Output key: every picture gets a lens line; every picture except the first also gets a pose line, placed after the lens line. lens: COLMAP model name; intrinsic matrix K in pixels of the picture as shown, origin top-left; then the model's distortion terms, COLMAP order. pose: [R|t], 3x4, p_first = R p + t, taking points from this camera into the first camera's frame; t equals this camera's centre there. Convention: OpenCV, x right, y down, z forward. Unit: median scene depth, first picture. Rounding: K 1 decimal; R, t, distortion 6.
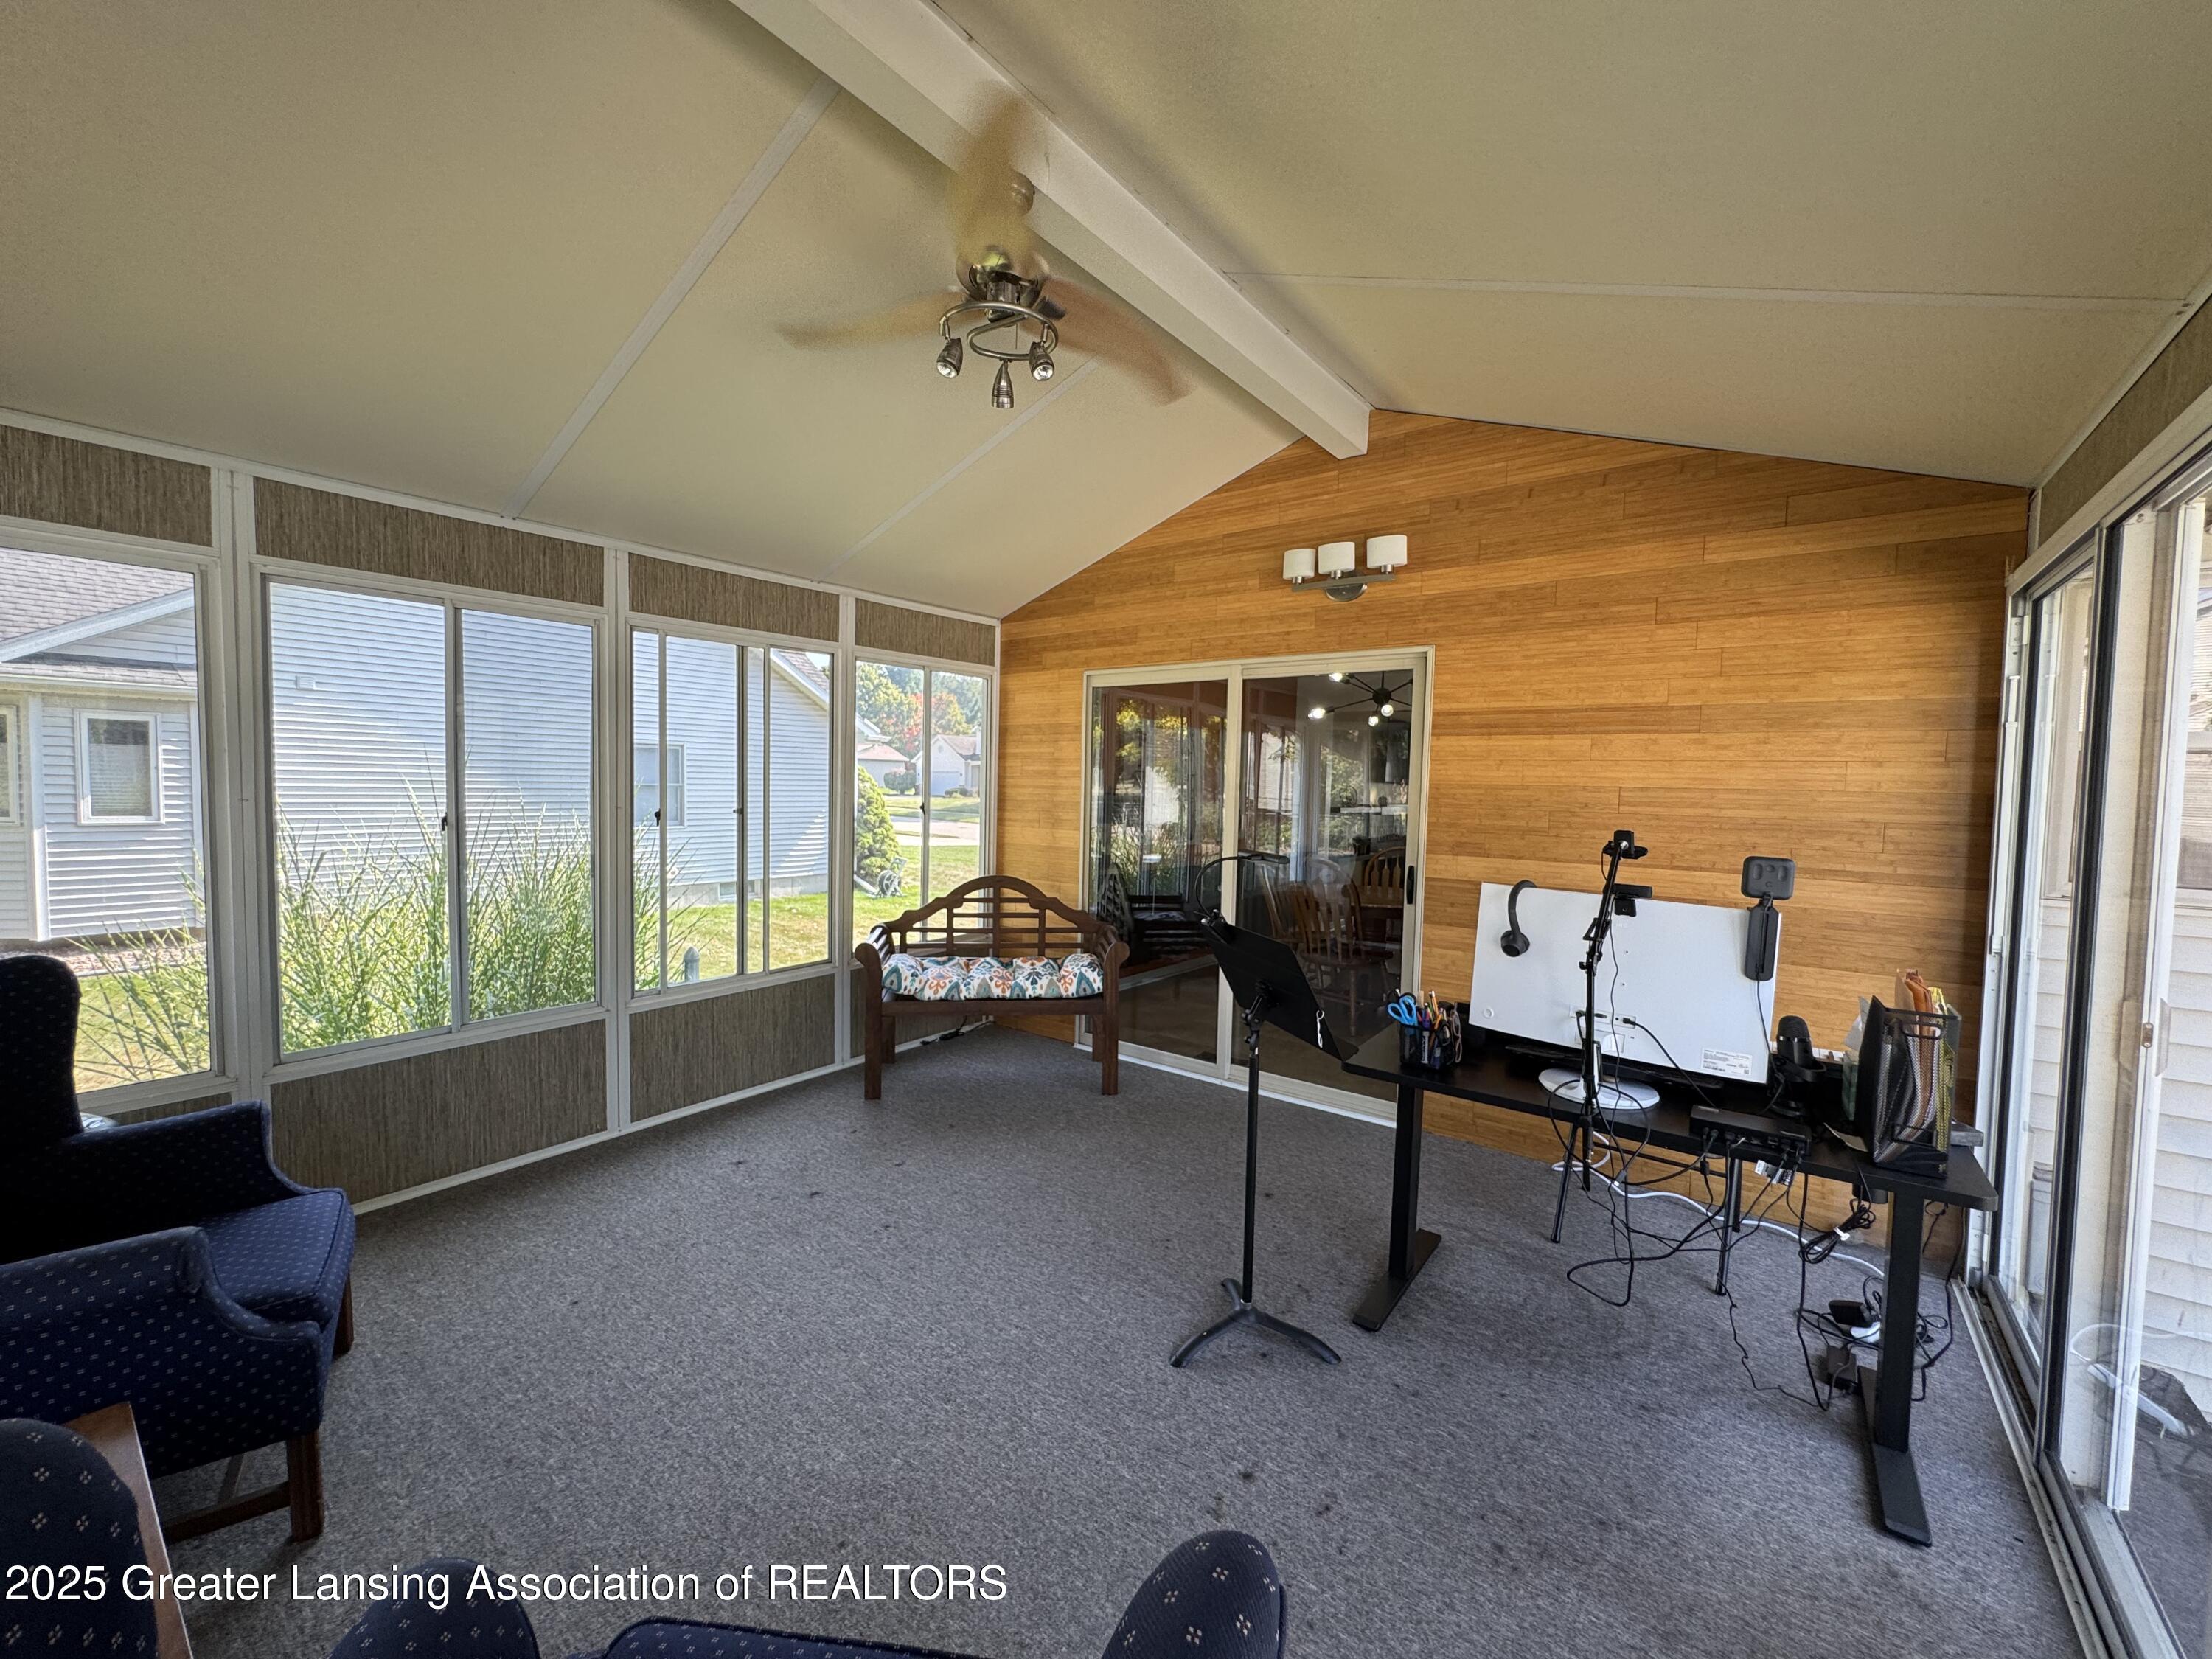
lens RADIAL K [[883.1, 0, 1114.5], [0, 883.1, 821.1], [0, 0, 1]] dist [0.000842, -0.000309]
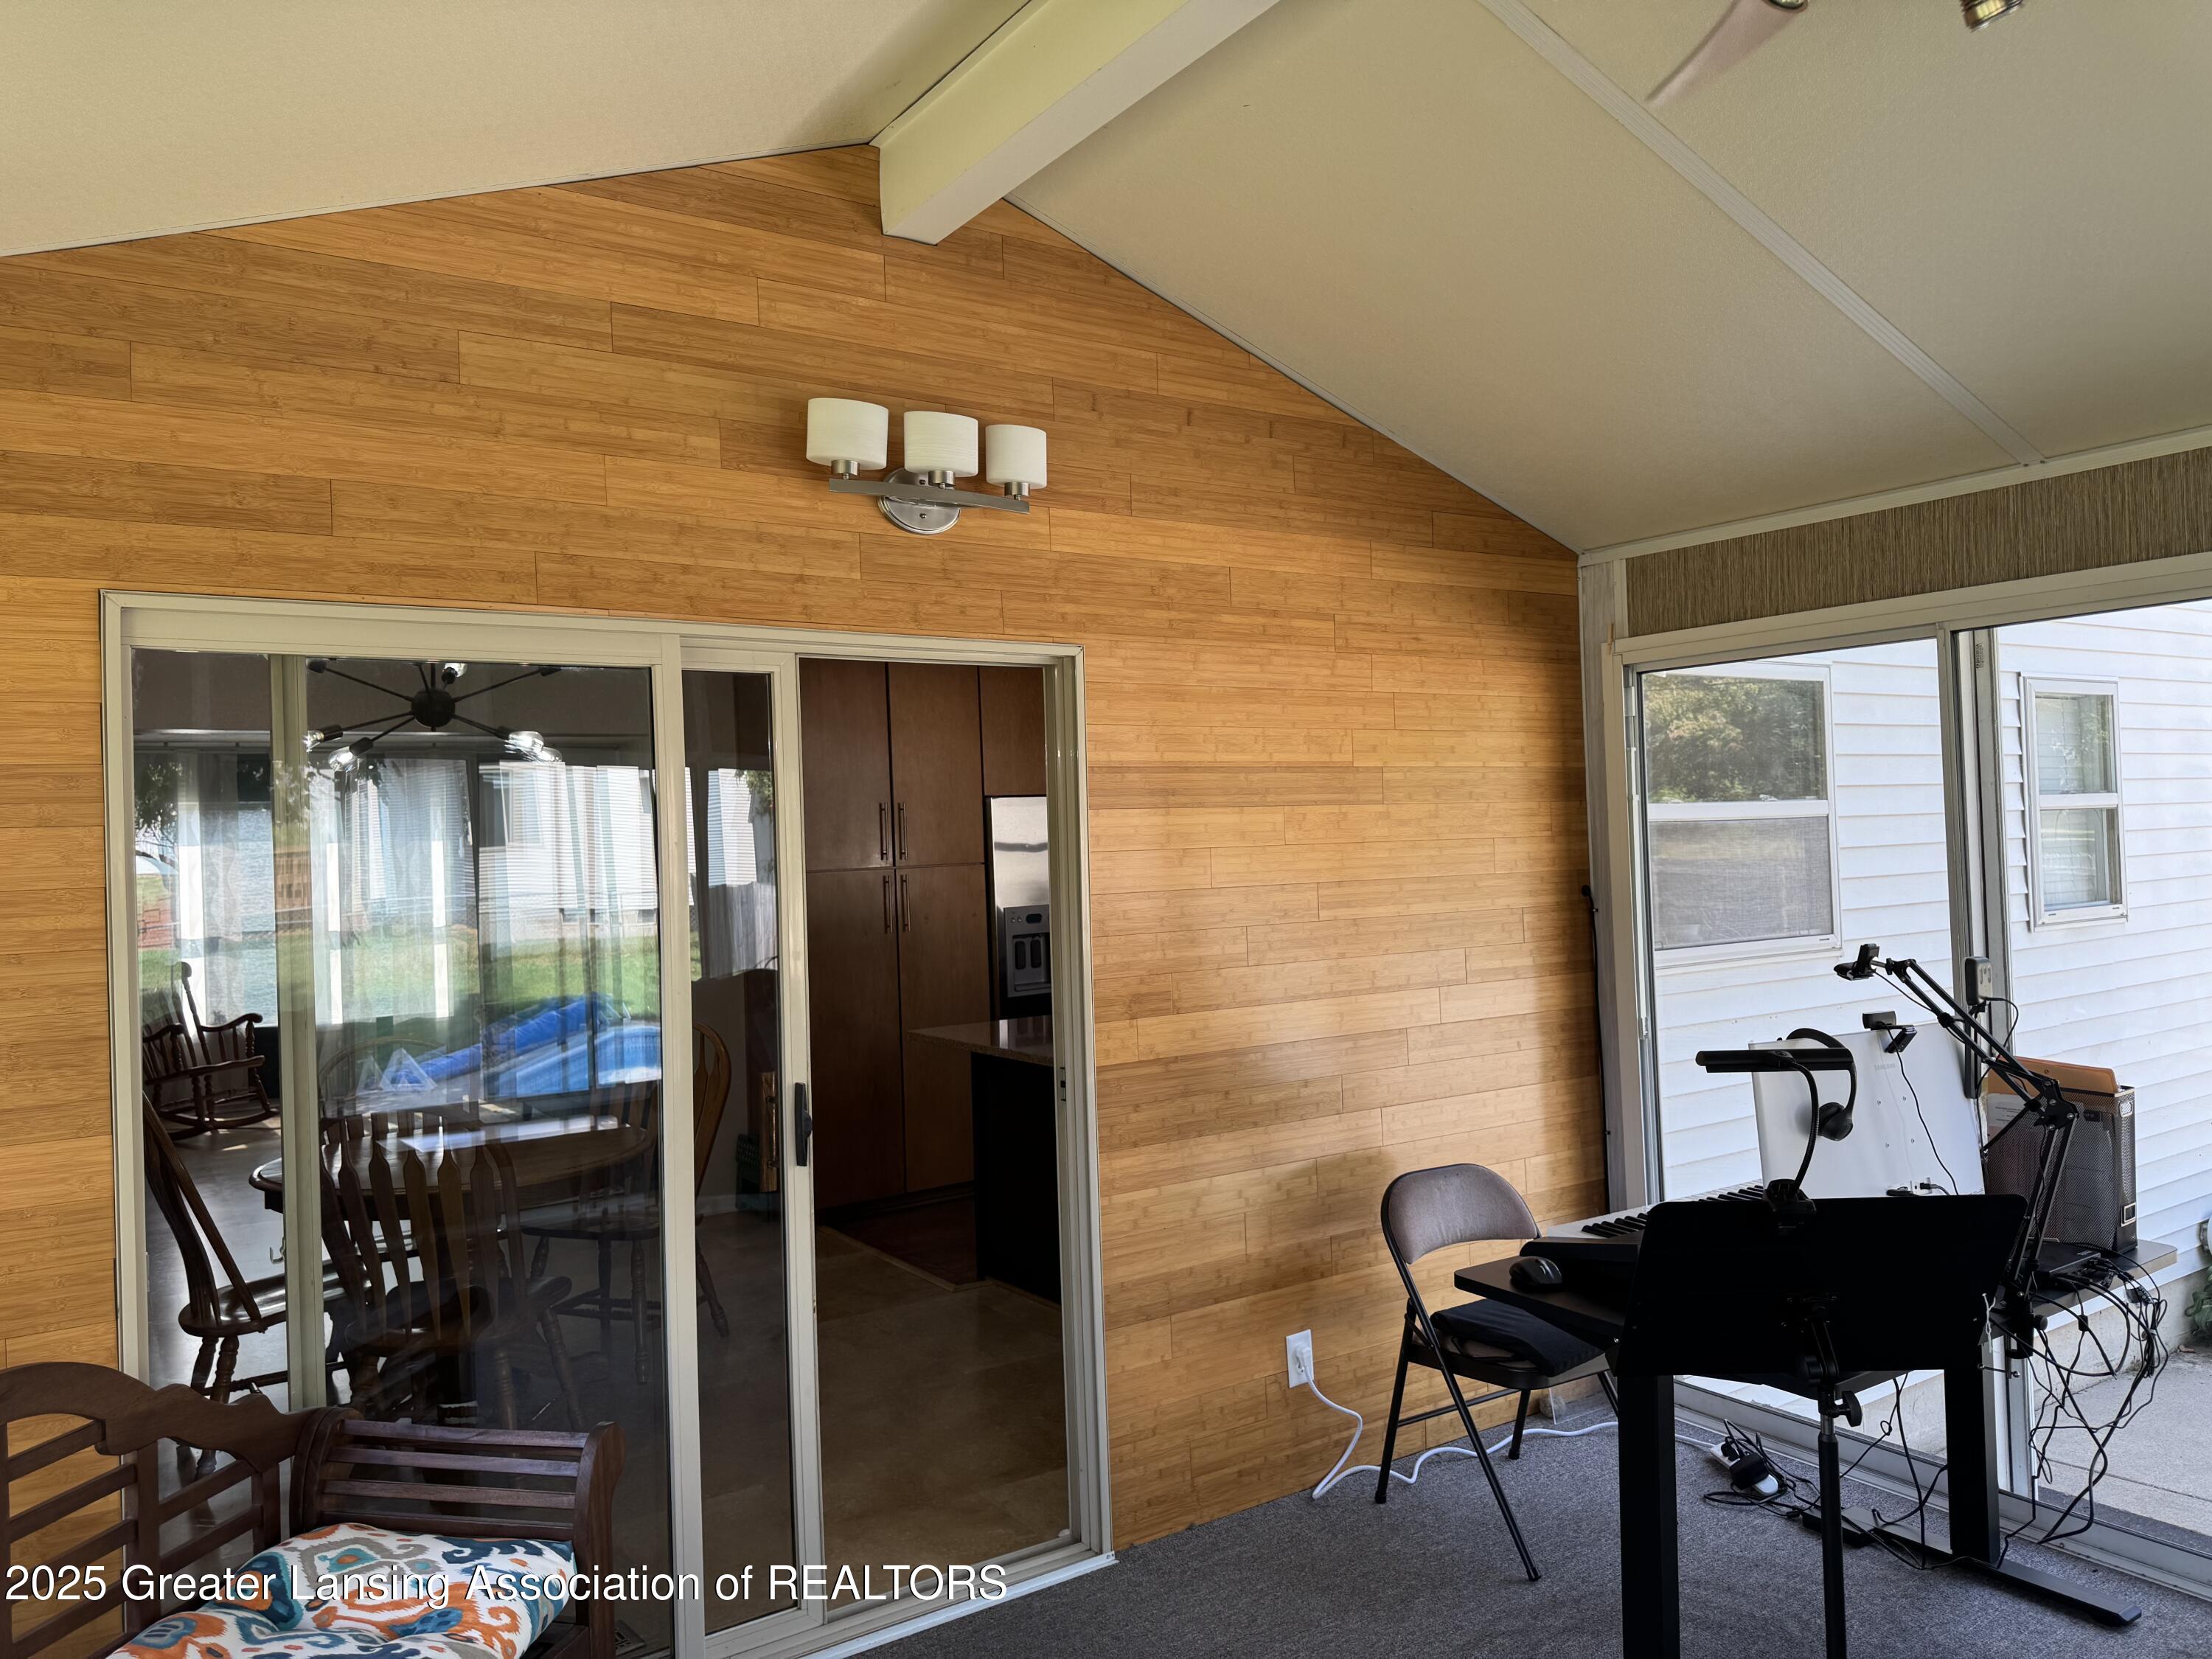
lens RADIAL K [[1554.1, 0, 1094.3], [0, 1554.1, 845.2], [0, 0, 1]] dist [0.041103, -0.037137]
pose [[0.323315, -0.033871, 0.945685, -0.586294], [0.084320, 0.996415, 0.006860, -0.085082], [-0.942527, 0.077523, 0.325012, 0.724231]]
